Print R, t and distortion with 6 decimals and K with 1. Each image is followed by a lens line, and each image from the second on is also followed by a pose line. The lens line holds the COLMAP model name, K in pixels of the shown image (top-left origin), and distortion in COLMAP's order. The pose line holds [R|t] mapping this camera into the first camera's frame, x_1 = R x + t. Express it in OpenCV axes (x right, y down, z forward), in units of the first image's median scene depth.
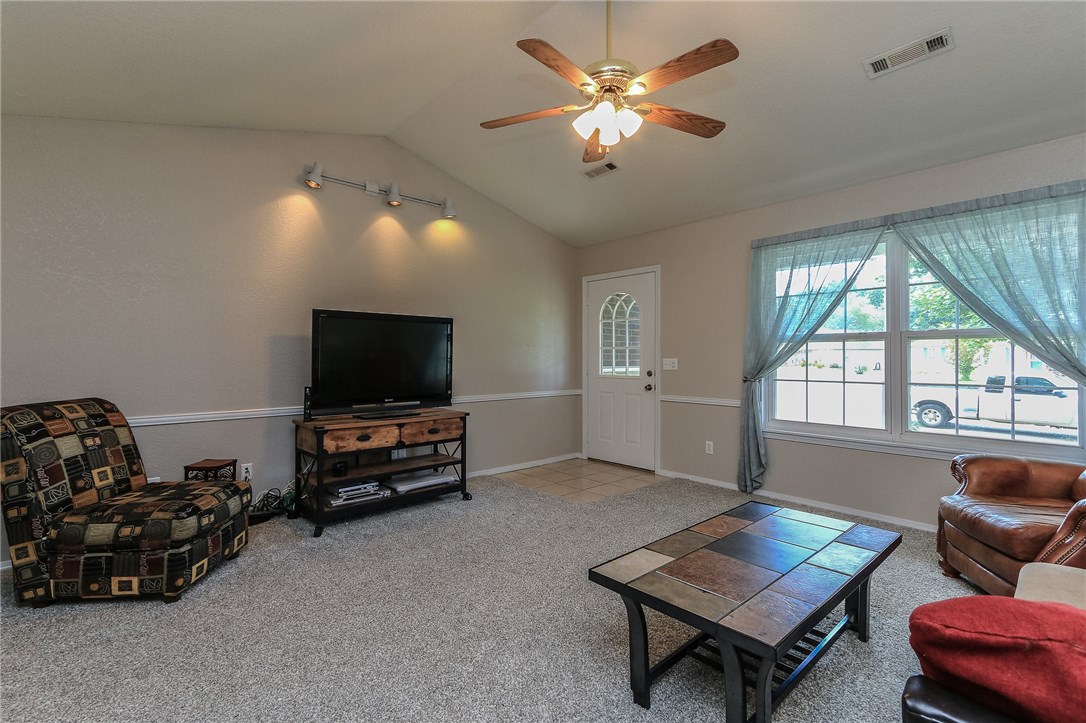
lens RADIAL K [[494.0, 0, 543.0], [0, 494.0, 361.5], [0, 0, 1]] dist [0.001225, 0.000097]
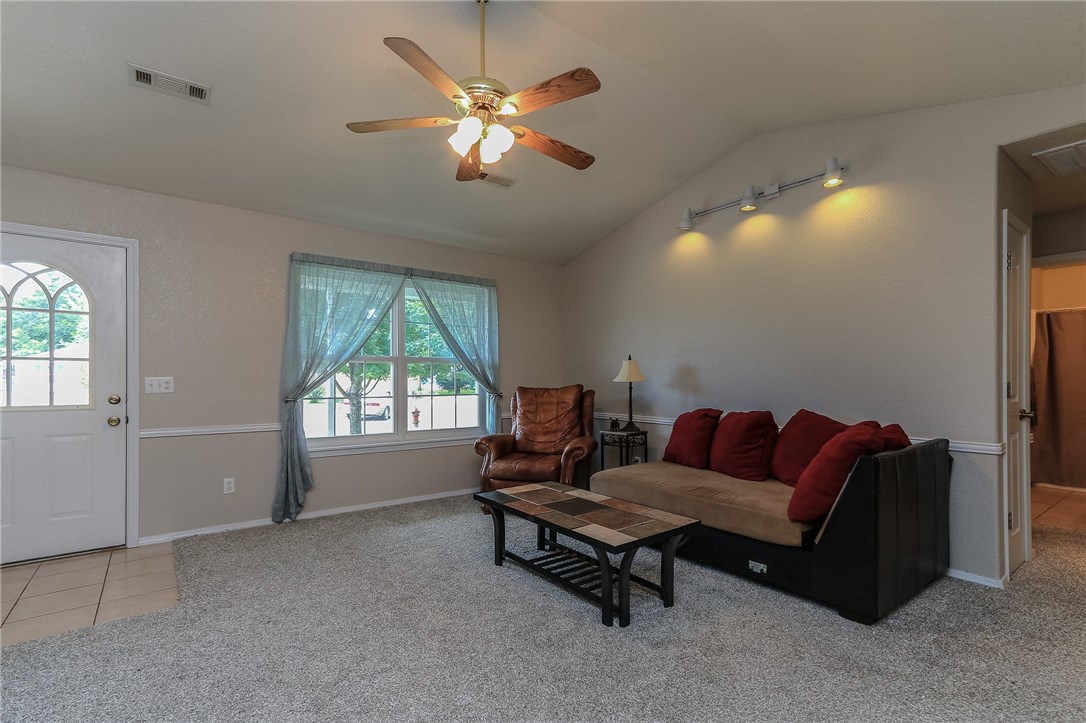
lens RADIAL K [[505.2, 0, 543.7], [0, 505.2, 380.2], [0, 0, 1]] dist [0.000868, 0.000082]
pose [[0.080863, -0.005311, 0.996711, -0.554246], [0.006011, 0.999970, 0.004841, -0.002295], [-0.996707, 0.005600, 0.080893, 0.500810]]
